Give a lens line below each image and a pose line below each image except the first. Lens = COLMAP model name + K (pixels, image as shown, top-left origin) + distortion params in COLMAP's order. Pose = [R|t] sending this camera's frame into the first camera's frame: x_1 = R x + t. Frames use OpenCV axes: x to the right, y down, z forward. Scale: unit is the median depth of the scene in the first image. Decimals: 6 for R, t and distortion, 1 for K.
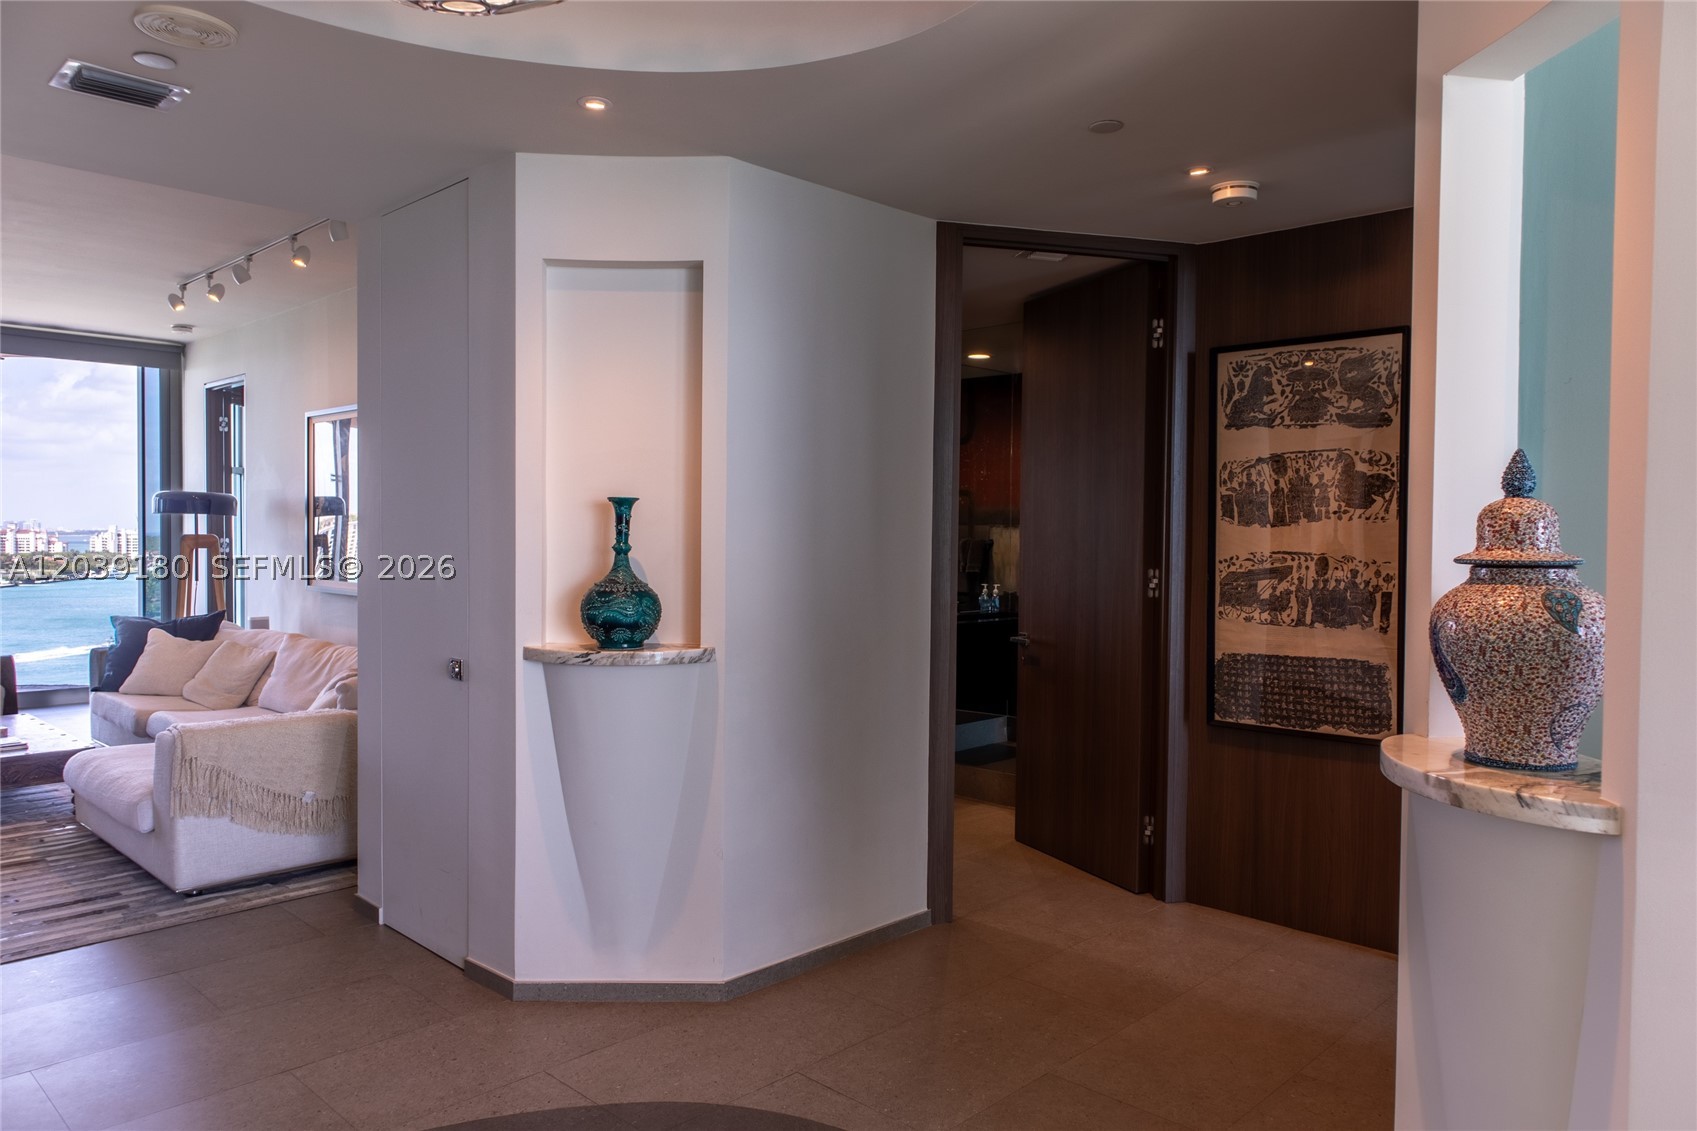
lens RADIAL K [[1150.0, 0, 848.5], [0, 1150.0, 565.5], [0, 0, 1]] dist [-0.003269, -0.000668]
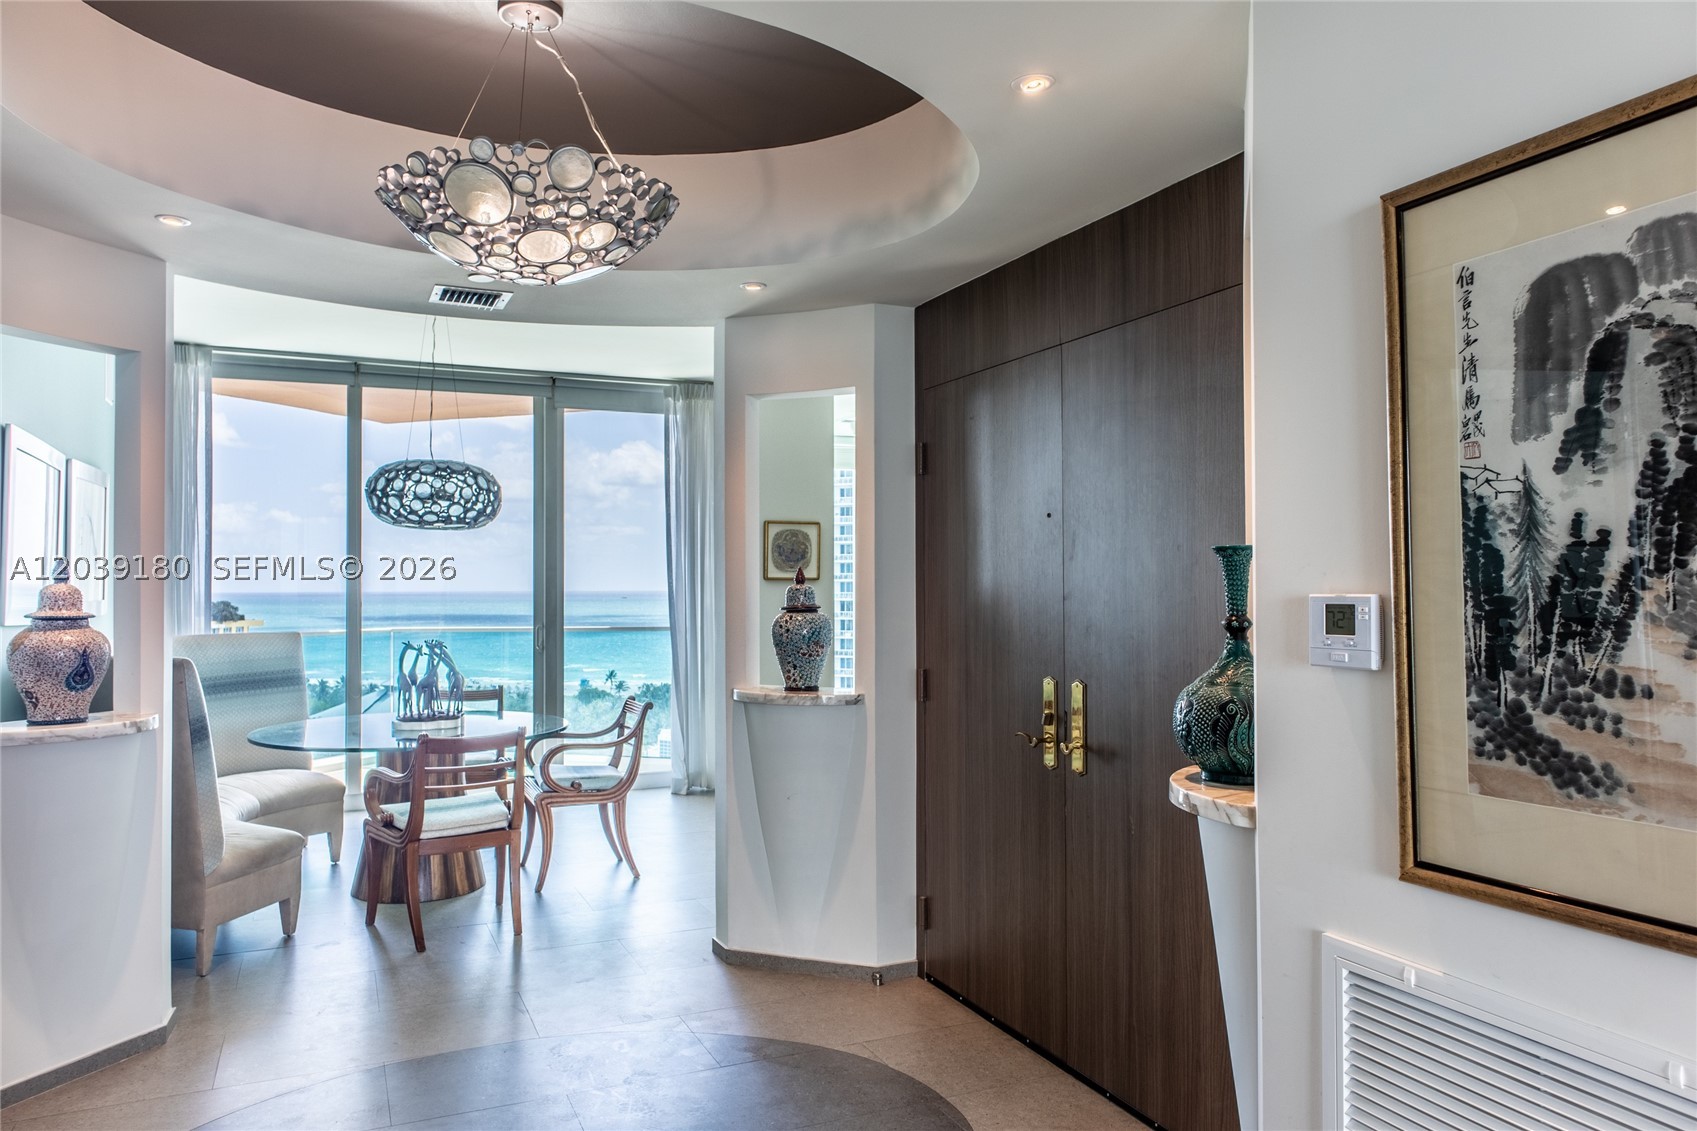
lens RADIAL K [[1139.6, 0, 841.9], [0, 1139.6, 561.1], [0, 0, 1]] dist [-0.010449, -0.005721]
pose [[-0.927755, 0.001353, 0.373188, -0.590007], [0.004422, 0.999963, 0.007368, -0.045858], [-0.373164, 0.008486, -0.927726, 1.000281]]
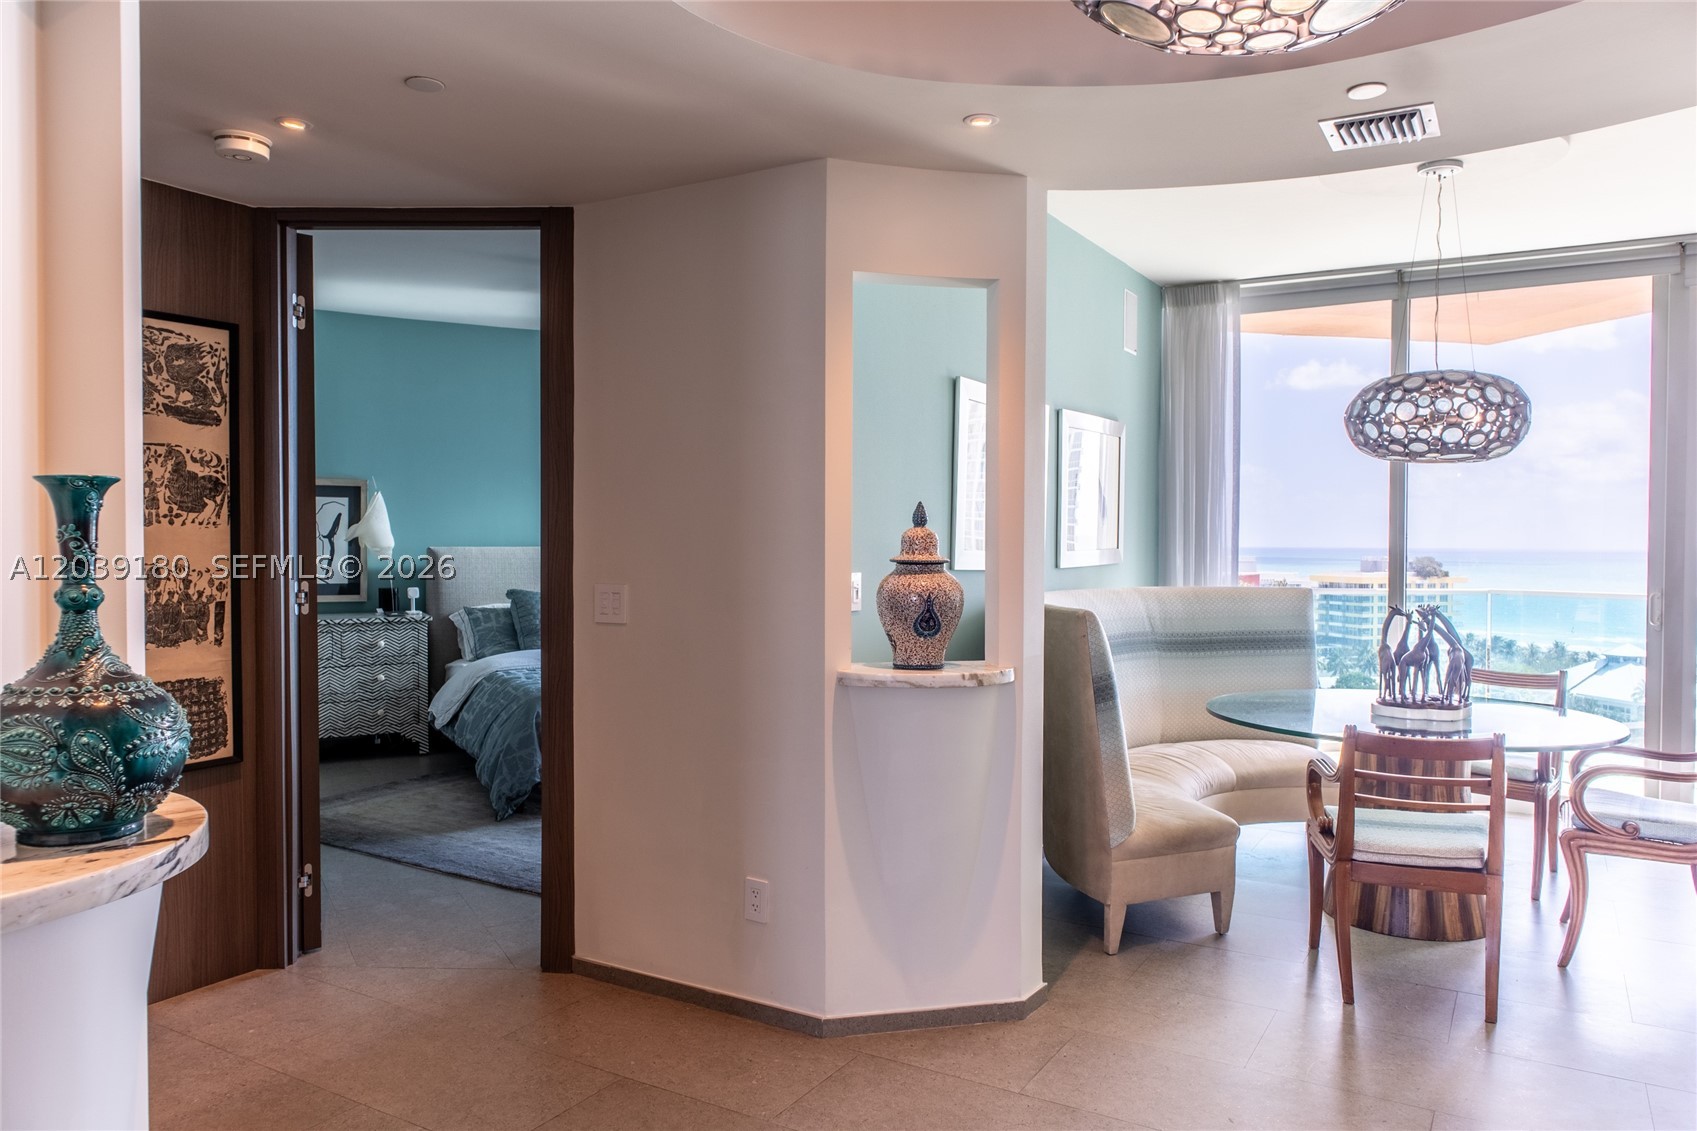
lens RADIAL K [[1150.4, 0, 844.9], [0, 1150.4, 565.3], [0, 0, 1]] dist [0.000858, 0.000367]
pose [[-0.219733, -0.031829, 0.975041, -0.551259], [0.019599, 0.999122, 0.037032, -0.030809], [-0.975363, 0.027247, -0.218917, 0.685562]]
